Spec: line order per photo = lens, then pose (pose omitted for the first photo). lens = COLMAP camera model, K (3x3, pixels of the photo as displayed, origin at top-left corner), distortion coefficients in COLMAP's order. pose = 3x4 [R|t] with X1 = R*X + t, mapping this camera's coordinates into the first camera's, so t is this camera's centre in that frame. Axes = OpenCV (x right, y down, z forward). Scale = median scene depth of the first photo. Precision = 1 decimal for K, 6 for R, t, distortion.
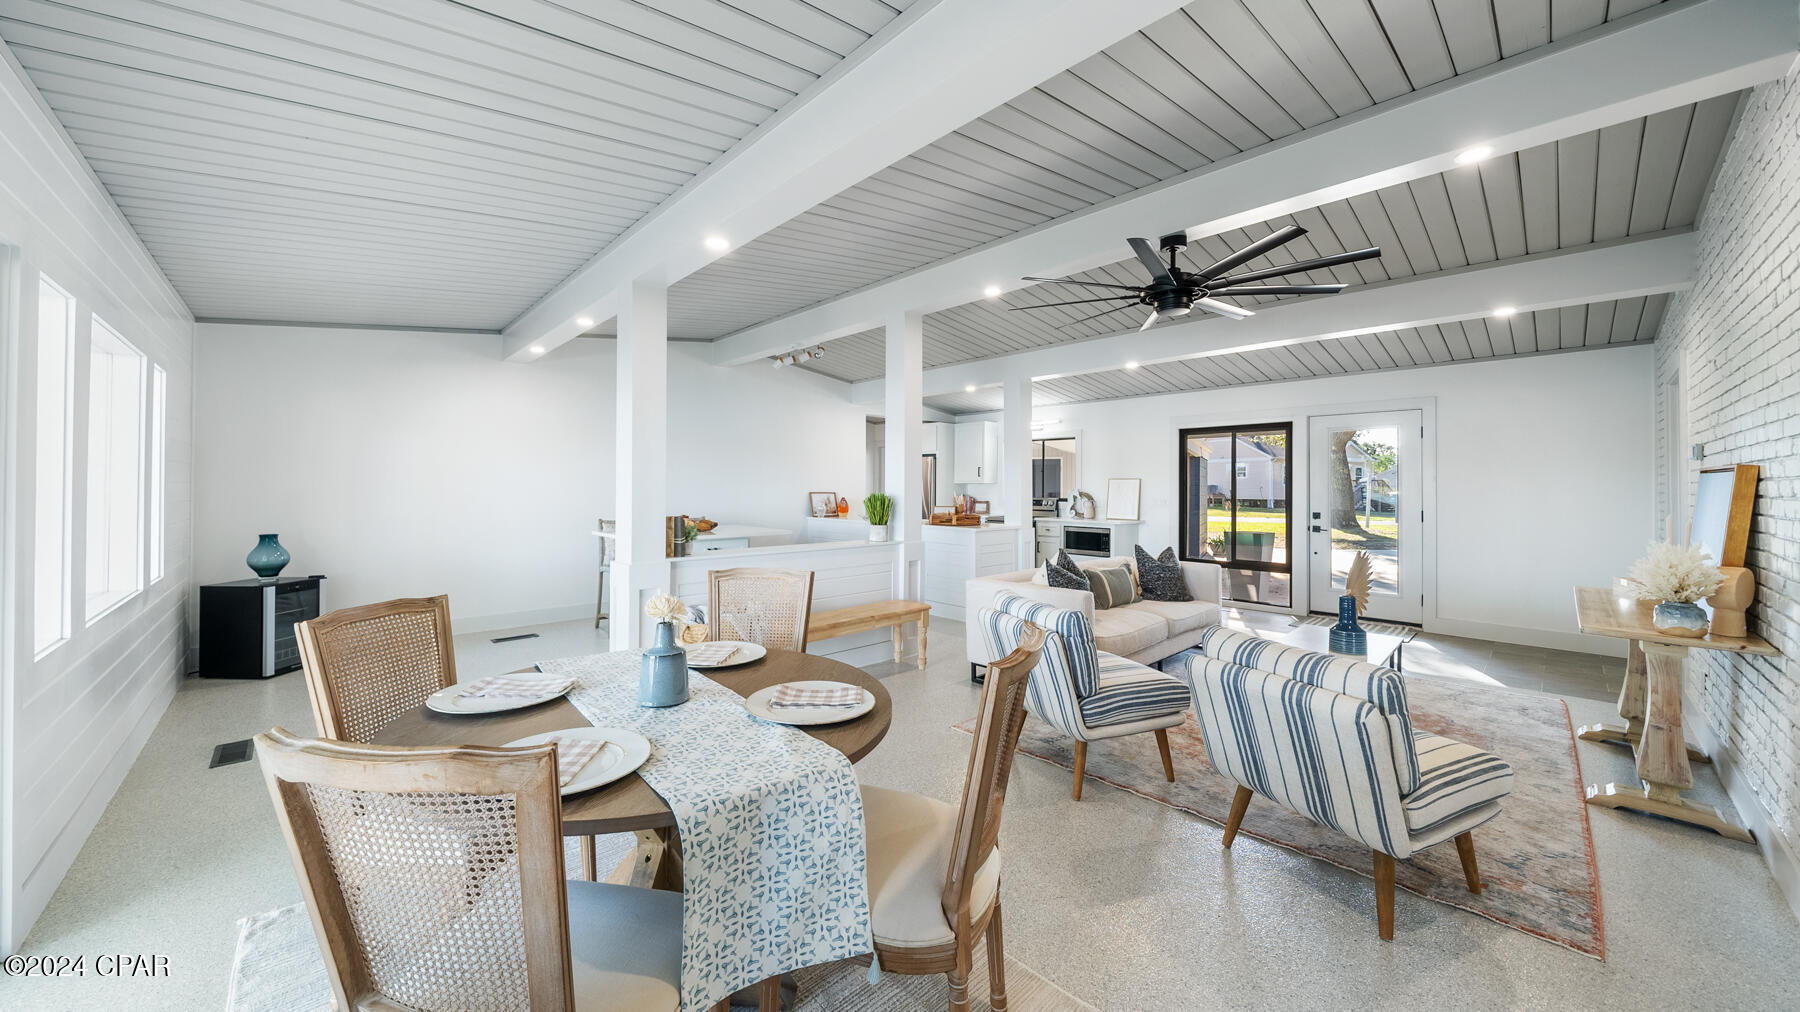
lens RADIAL K [[631.2, 0, 894.7], [0, 631.2, 485.5], [0, 0, 1]] dist [-0.001346, -0.000155]
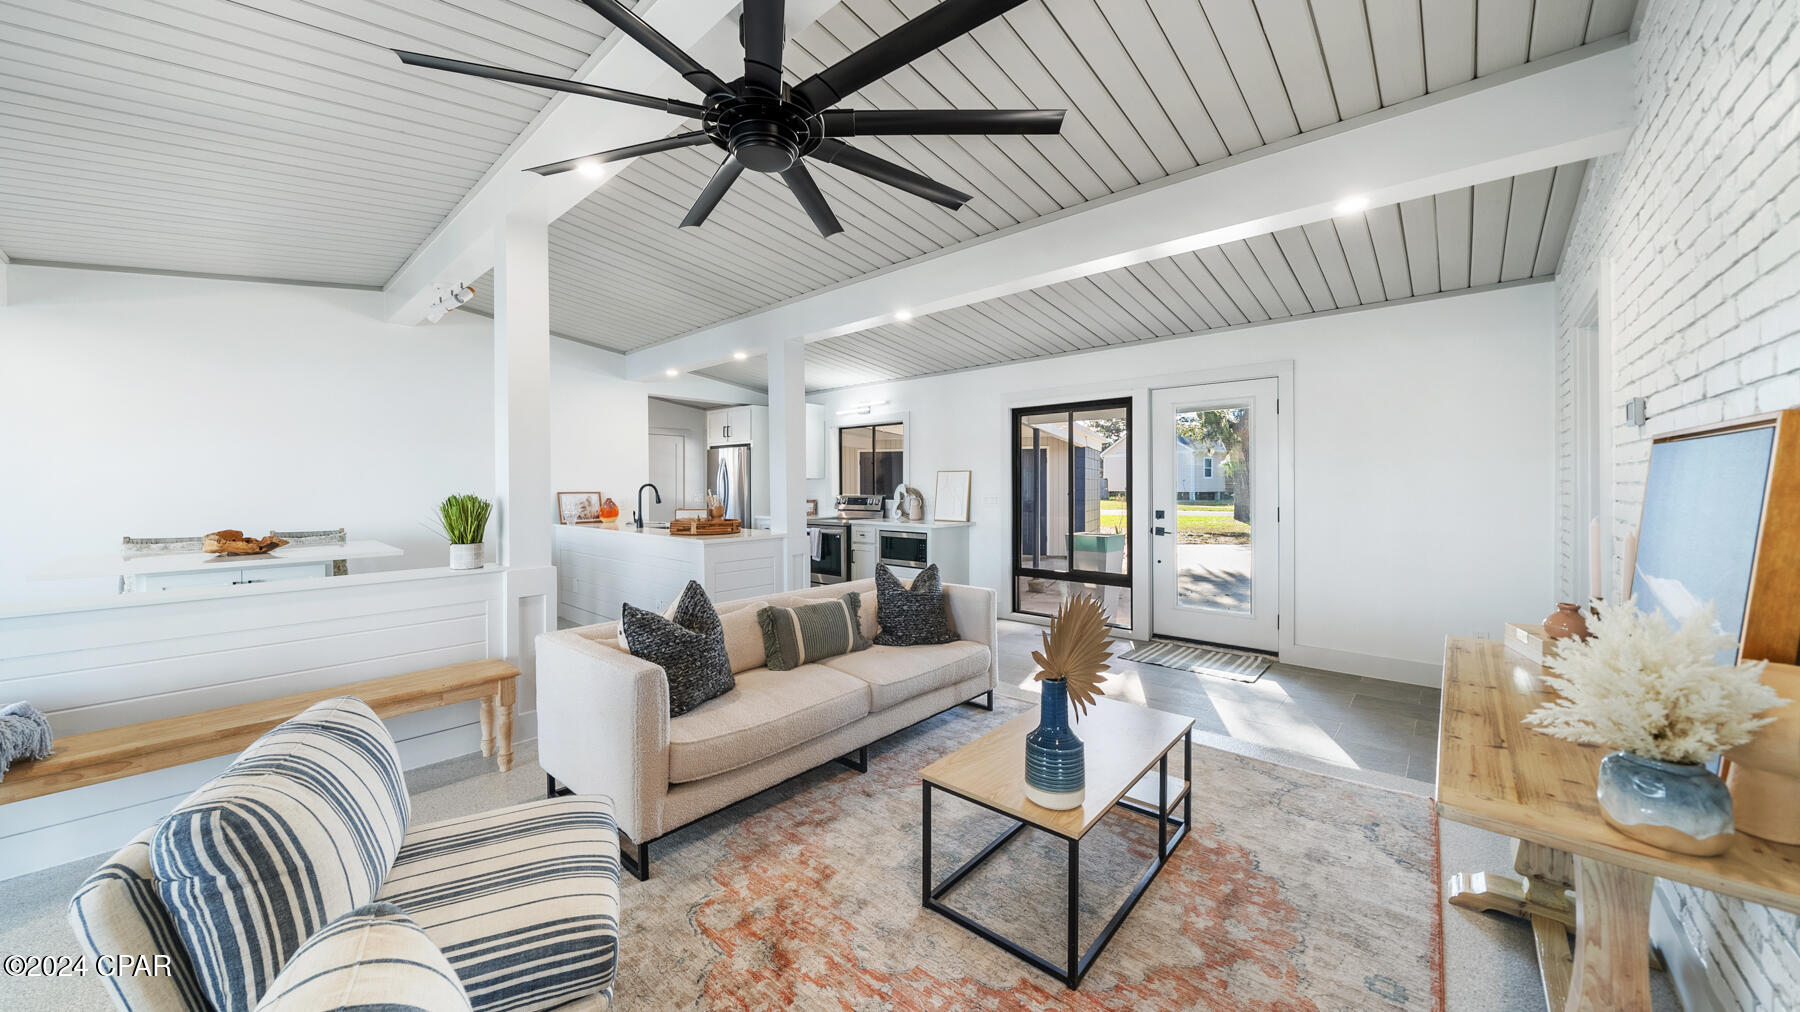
lens RADIAL K [[619.2, 0, 901.1], [0, 619.2, 492.2], [0, 0, 1]] dist [-0.005724, -0.000069]
pose [[0.996811, -0.012441, 0.078825, 0.335596], [0.011104, 0.999787, 0.017382, 0.003033], [-0.079025, -0.016451, 0.996737, 0.297151]]
